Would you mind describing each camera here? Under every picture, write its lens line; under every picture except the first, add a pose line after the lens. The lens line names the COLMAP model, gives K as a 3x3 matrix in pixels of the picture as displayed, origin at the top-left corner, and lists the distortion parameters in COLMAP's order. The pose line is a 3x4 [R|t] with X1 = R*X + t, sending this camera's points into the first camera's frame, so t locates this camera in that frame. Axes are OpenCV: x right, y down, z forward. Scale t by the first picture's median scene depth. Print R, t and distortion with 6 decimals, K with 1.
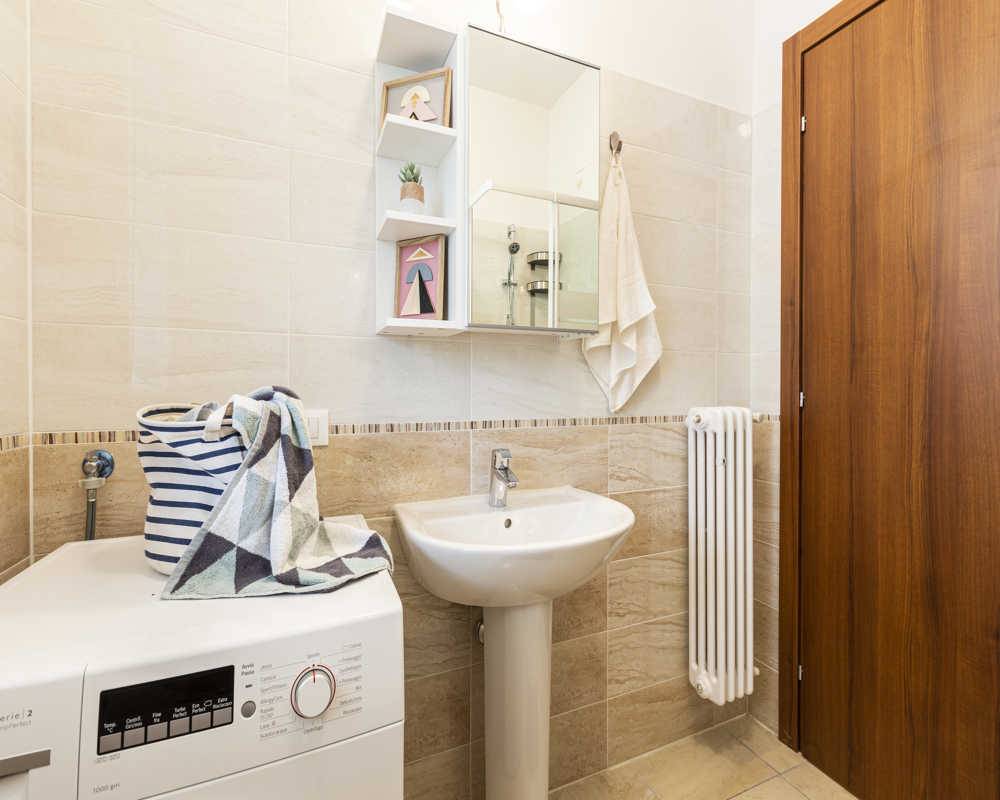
lens RADIAL K [[443.8, 0, 498.4], [0, 443.8, 390.3], [0, 0, 1]] dist [0.000170, -0.000029]
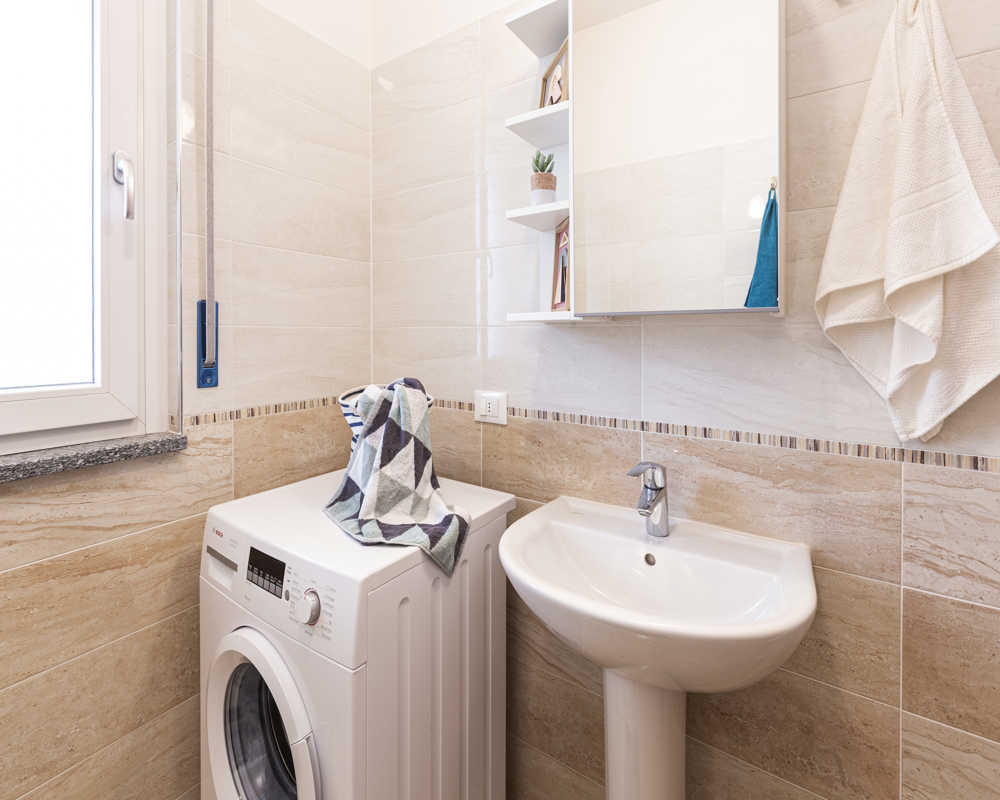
lens RADIAL K [[456.7, 0, 497.8], [0, 456.7, 341.8], [0, 0, 1]] dist [-0.001188, -0.000091]
pose [[0.558229, 0.006188, -0.829664, 0.518095], [-0.008617, 0.999961, 0.001660, -0.080959], [0.829642, 0.006223, 0.558261, 0.313098]]
